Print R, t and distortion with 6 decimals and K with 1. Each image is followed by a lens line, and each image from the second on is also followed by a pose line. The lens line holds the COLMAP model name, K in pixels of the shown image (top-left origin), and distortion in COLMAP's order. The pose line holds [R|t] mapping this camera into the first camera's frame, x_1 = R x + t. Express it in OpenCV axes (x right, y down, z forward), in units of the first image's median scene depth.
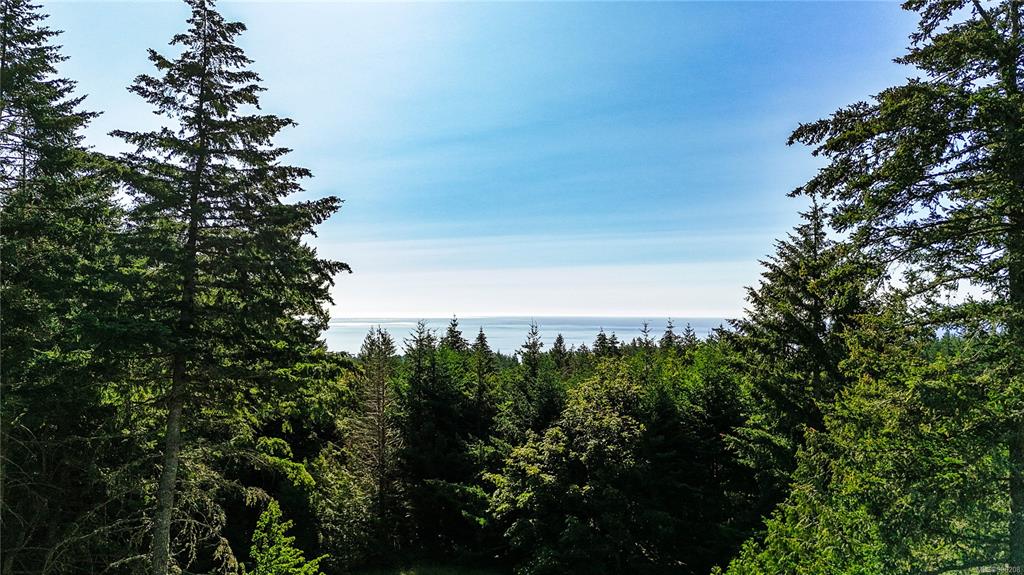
lens RADIAL K [[771.3, 0, 512.0], [0, 771.3, 287.8], [0, 0, 1]] dist [0.002376, 0.000123]
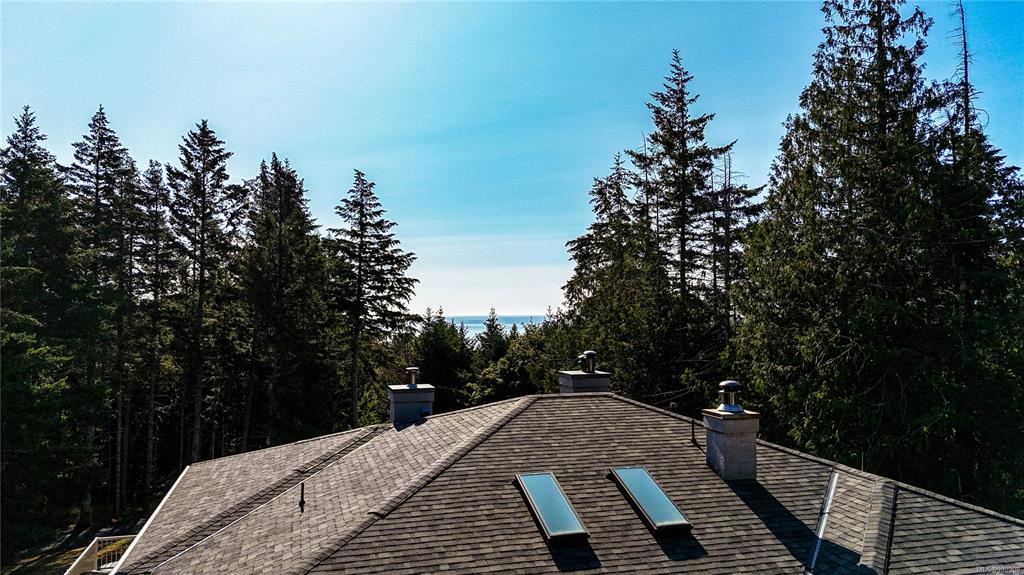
lens RADIAL K [[771.3, 0, 512.1], [0, 771.3, 287.5], [0, 0, 1]] dist [0.002376, 0.000123]
pose [[0.998637, -0.007476, 0.051649, -0.036384], [0.007410, 0.999971, 0.001474, -0.005804], [-0.051659, -0.001089, 0.998664, -1.544111]]
